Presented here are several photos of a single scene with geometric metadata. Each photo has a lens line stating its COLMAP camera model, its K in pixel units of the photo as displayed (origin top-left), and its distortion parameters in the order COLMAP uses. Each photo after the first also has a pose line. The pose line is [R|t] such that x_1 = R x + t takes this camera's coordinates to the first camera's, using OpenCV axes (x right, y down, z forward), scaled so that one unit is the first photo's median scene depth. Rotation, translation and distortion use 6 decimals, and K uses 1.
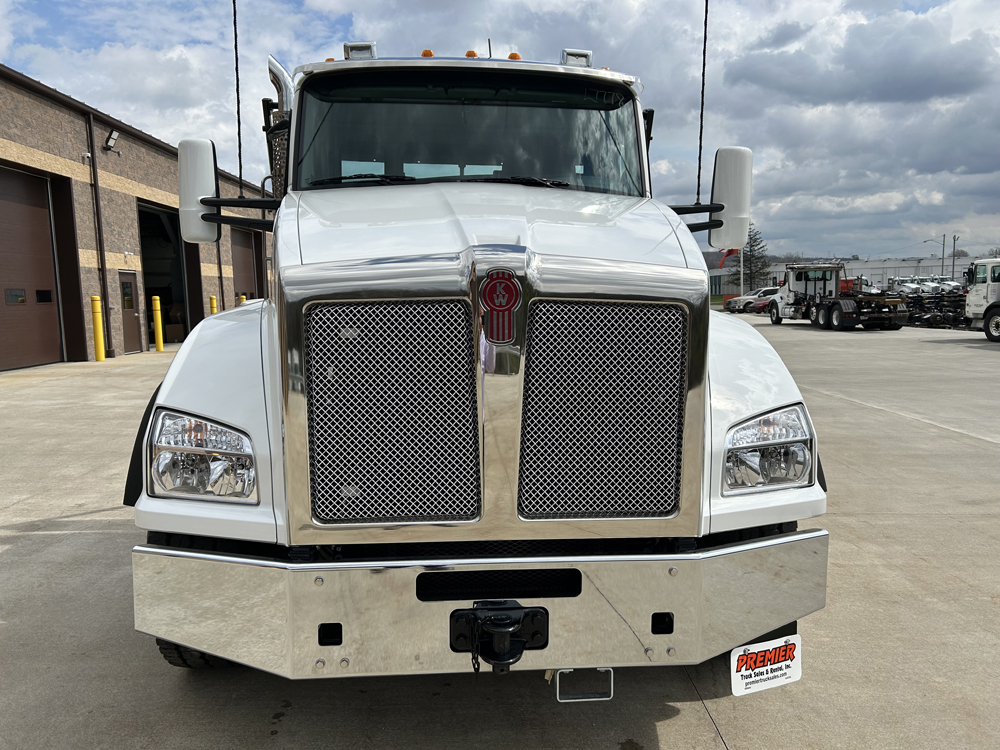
lens RADIAL K [[755.4, 0, 500.0], [0, 755.4, 375.0], [0, 0, 1]] dist [0.011189, -0.004454]
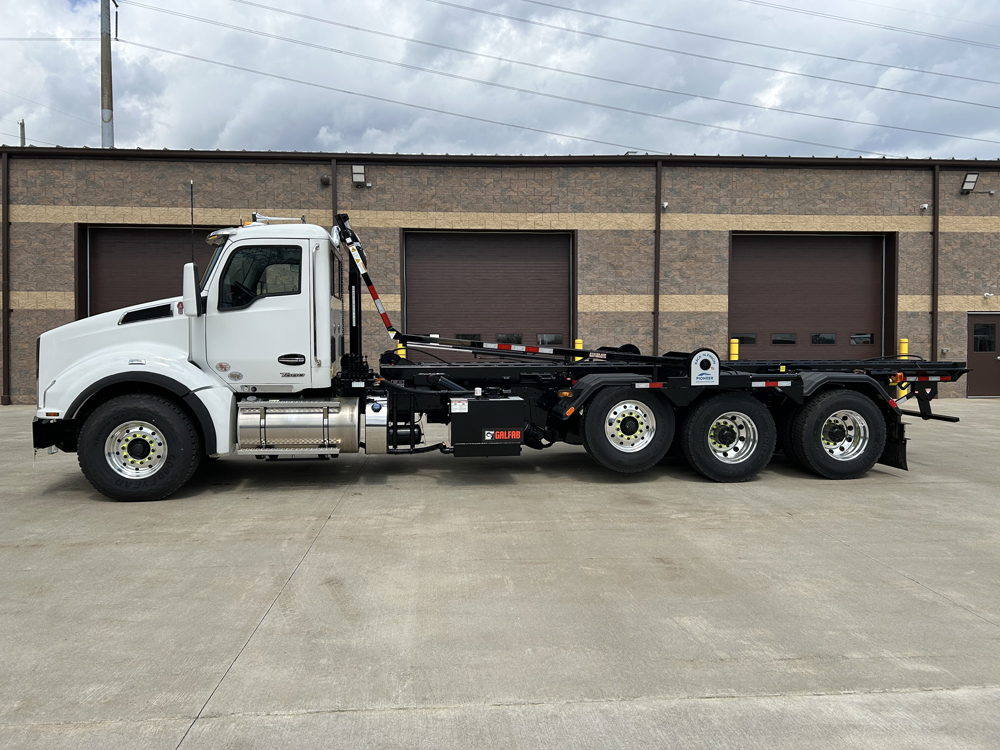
lens RADIAL K [[755.4, 0, 500.0], [0, 755.4, 375.0], [0, 0, 1]] dist [0.011189, -0.004454]
pose [[0.055646, 0.048806, -0.997257, 0.508349], [-0.100700, 0.993986, 0.043027, -0.042324], [0.993359, 0.098029, 0.060226, 0.380639]]
